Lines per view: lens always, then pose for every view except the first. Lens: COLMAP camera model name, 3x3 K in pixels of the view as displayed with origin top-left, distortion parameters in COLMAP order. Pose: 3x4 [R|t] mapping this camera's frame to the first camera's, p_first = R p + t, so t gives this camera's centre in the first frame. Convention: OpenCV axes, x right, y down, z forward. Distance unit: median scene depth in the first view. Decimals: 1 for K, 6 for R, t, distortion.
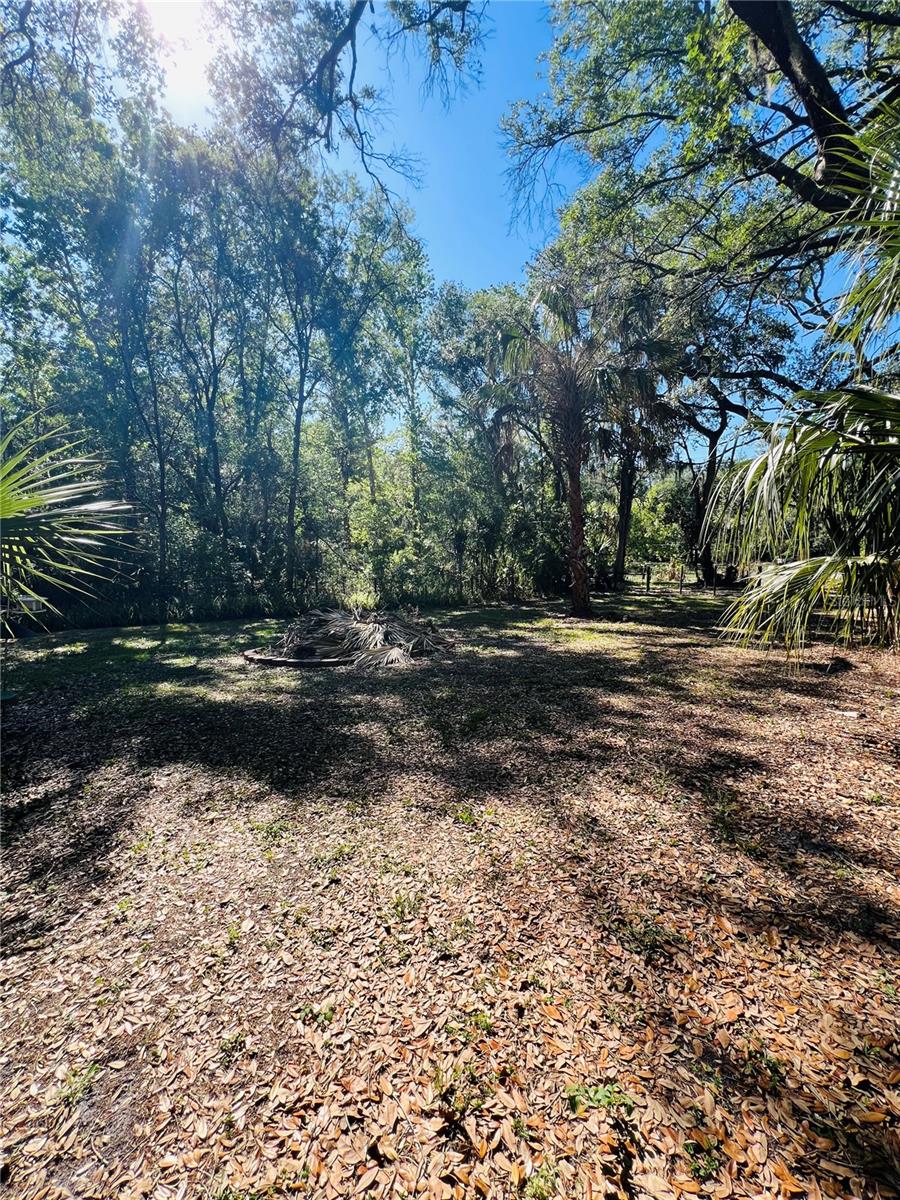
lens RADIAL K [[481.4, 0, 454.2], [0, 481.4, 596.9], [0, 0, 1]] dist [-0.002626, -0.000035]
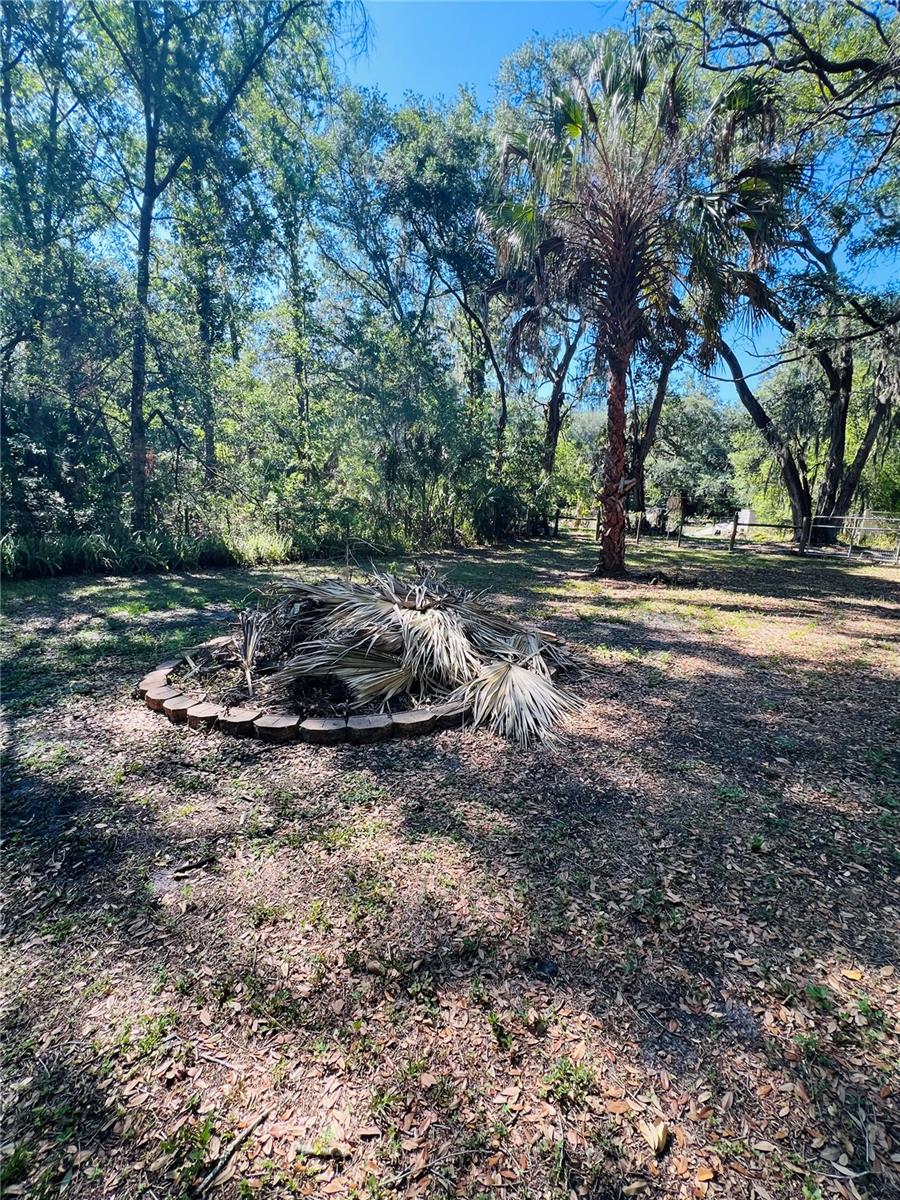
lens RADIAL K [[481.4, 0, 454.2], [0, 481.4, 596.9], [0, 0, 1]] dist [-0.002626, -0.000035]
pose [[0.945569, -0.016052, 0.325025, -0.243411], [-0.024485, 0.992442, 0.120248, -0.014952], [-0.324499, -0.121661, 0.938029, 0.413032]]
